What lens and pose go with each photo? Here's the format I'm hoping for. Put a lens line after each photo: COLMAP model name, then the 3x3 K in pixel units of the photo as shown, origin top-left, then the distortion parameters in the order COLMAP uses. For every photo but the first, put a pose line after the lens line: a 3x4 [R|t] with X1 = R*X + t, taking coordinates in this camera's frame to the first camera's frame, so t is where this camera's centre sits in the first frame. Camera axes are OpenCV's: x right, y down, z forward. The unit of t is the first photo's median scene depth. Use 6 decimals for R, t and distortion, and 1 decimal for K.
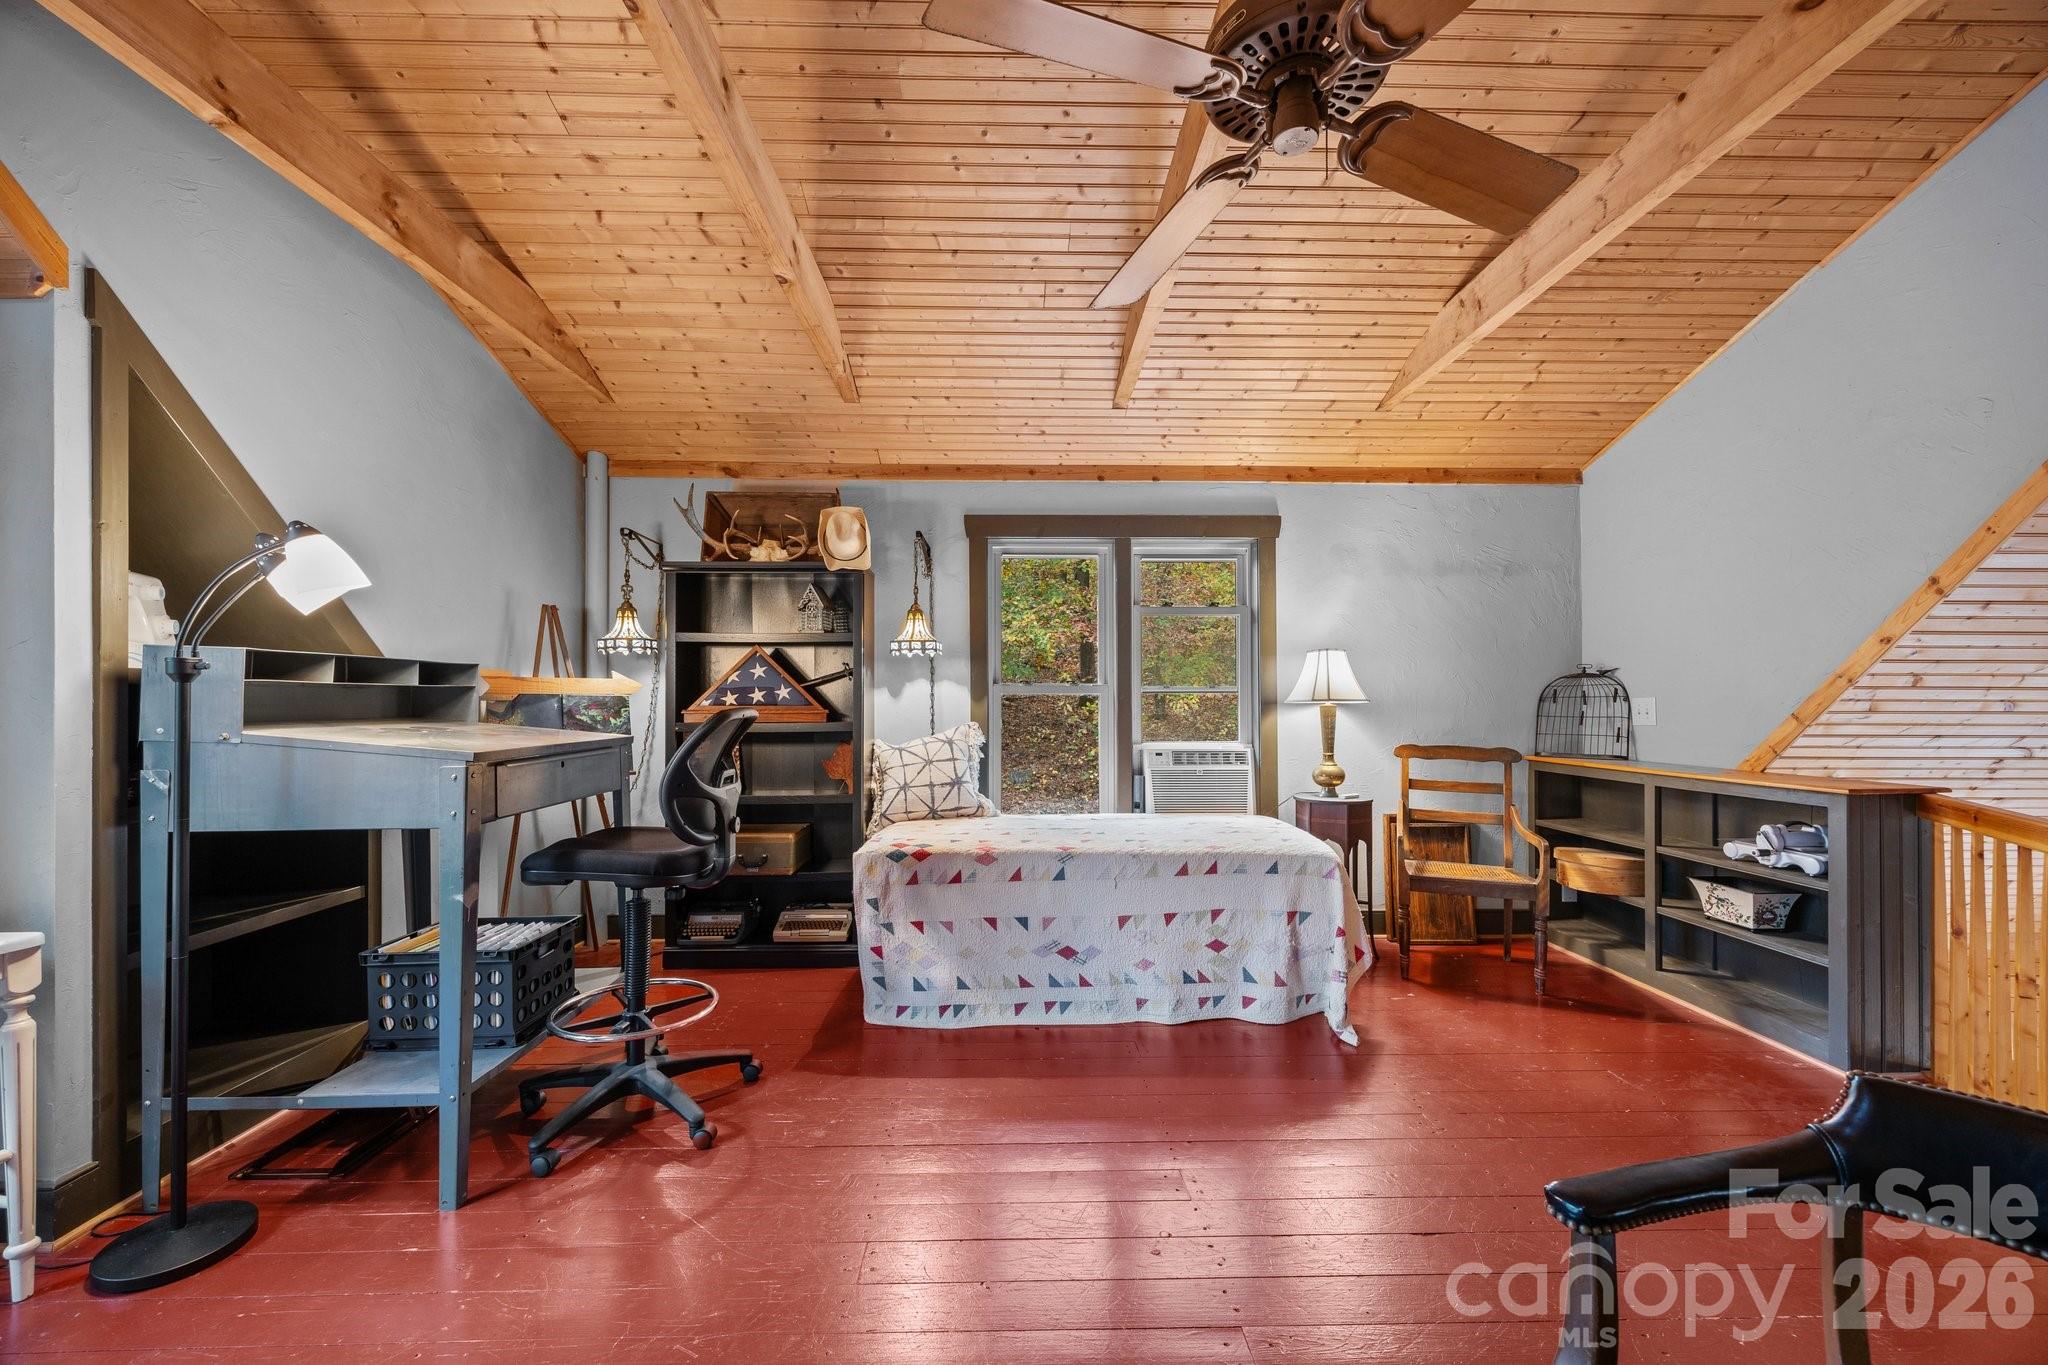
lens RADIAL K [[786.2, 0, 1022.8], [0, 786.2, 696.0], [0, 0, 1]] dist [0.004247, -0.000004]
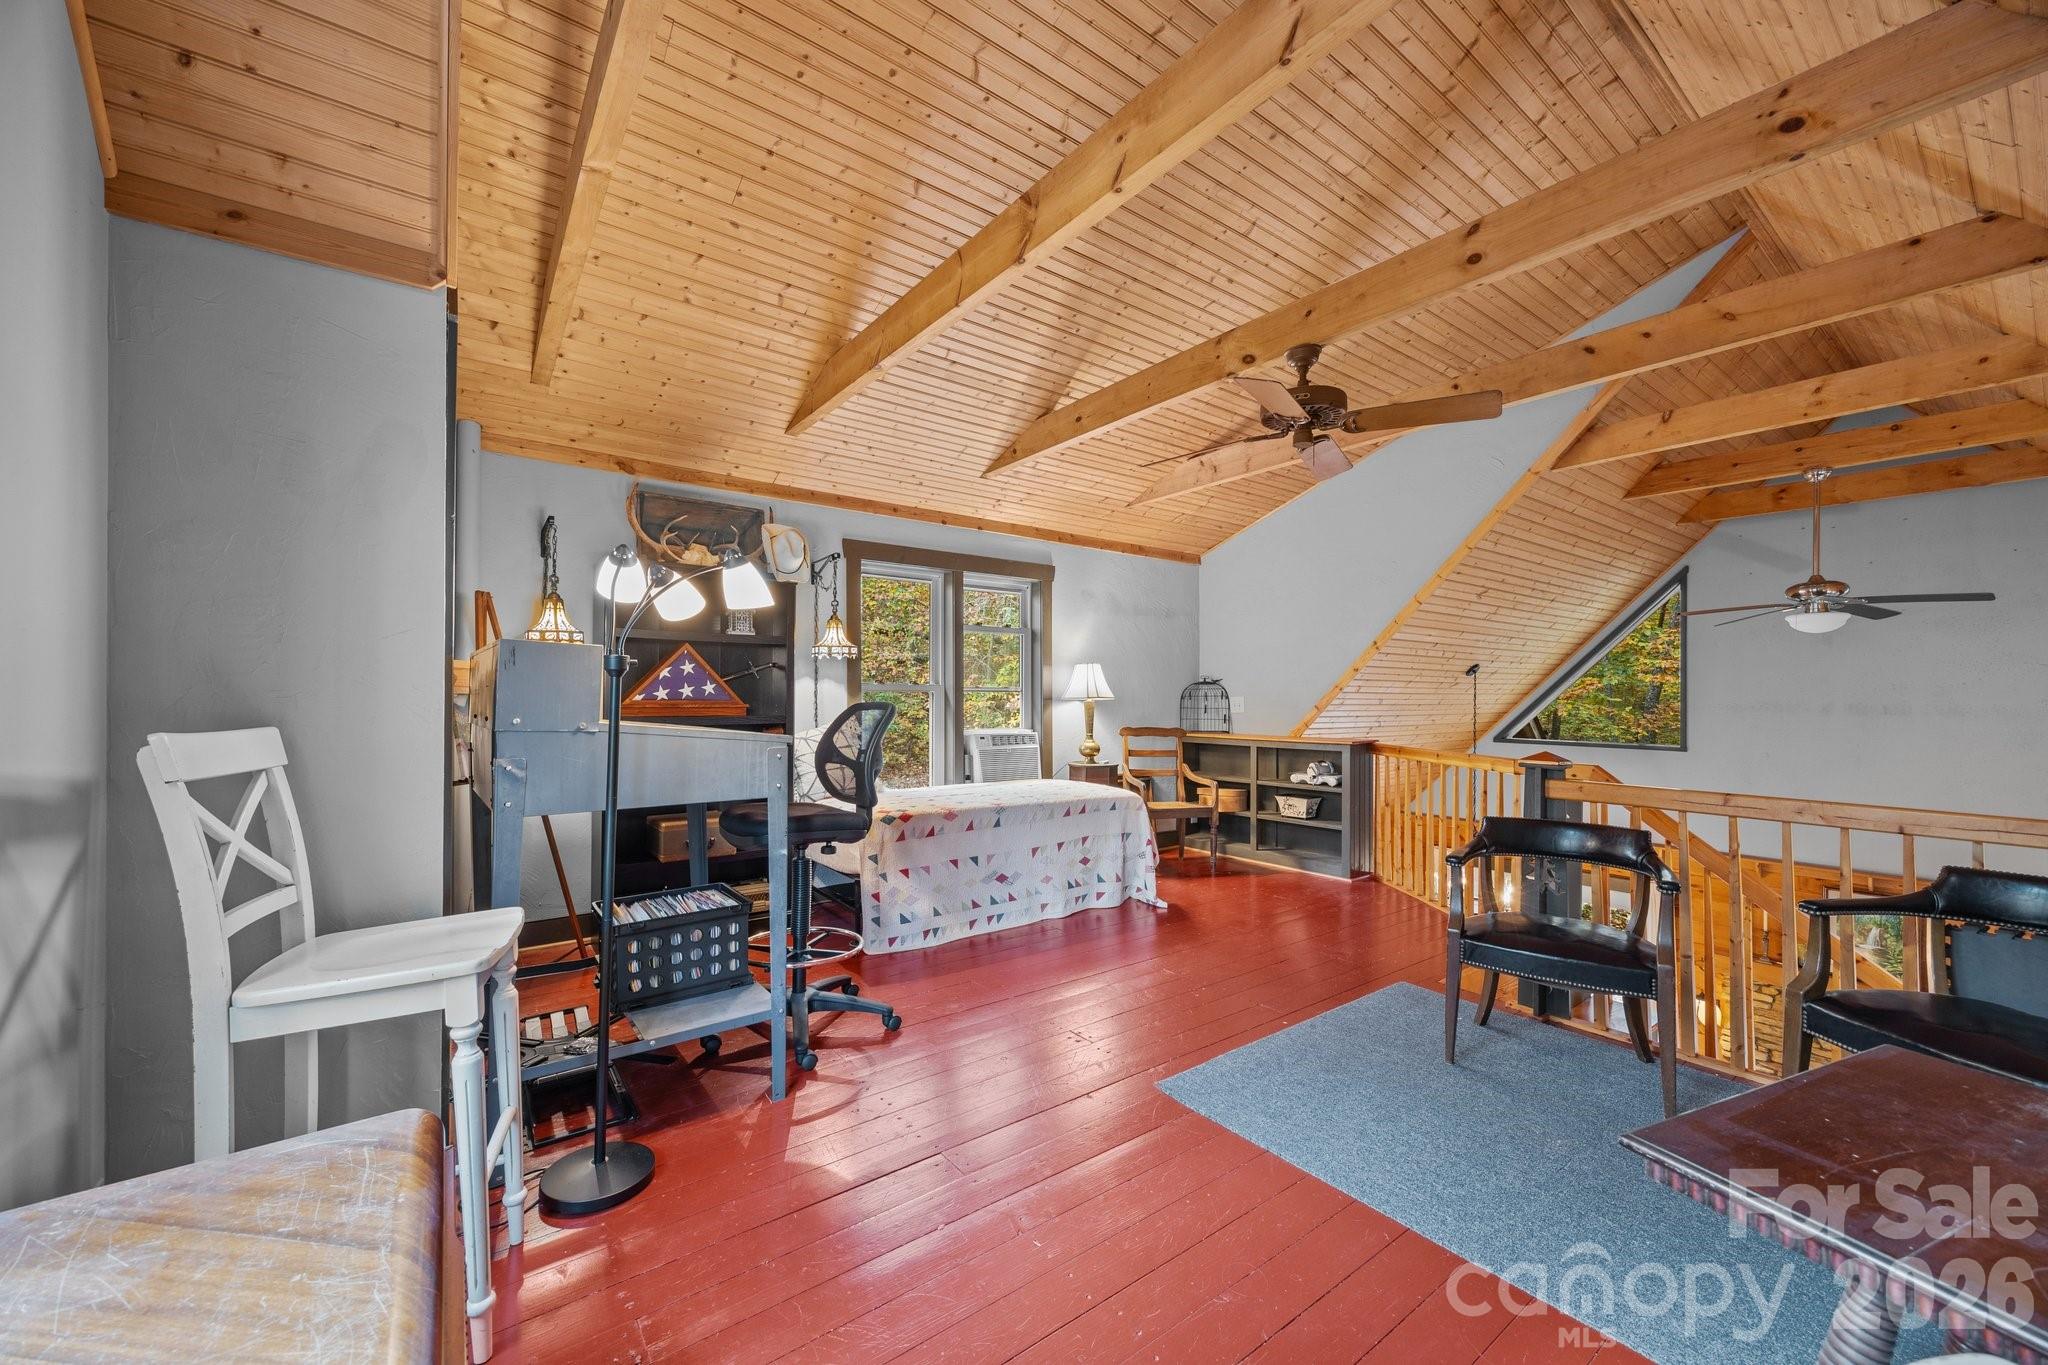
lens RADIAL K [[785.7, 0, 1025.5], [0, 785.7, 691.8], [0, 0, 1]] dist [-0.000628, -0.000400]
pose [[0.815660, 0.008525, 0.578469, -0.712476], [-0.008077, 0.999962, -0.003348, 0.000875], [-0.578475, -0.001942, 0.815698, -0.155058]]
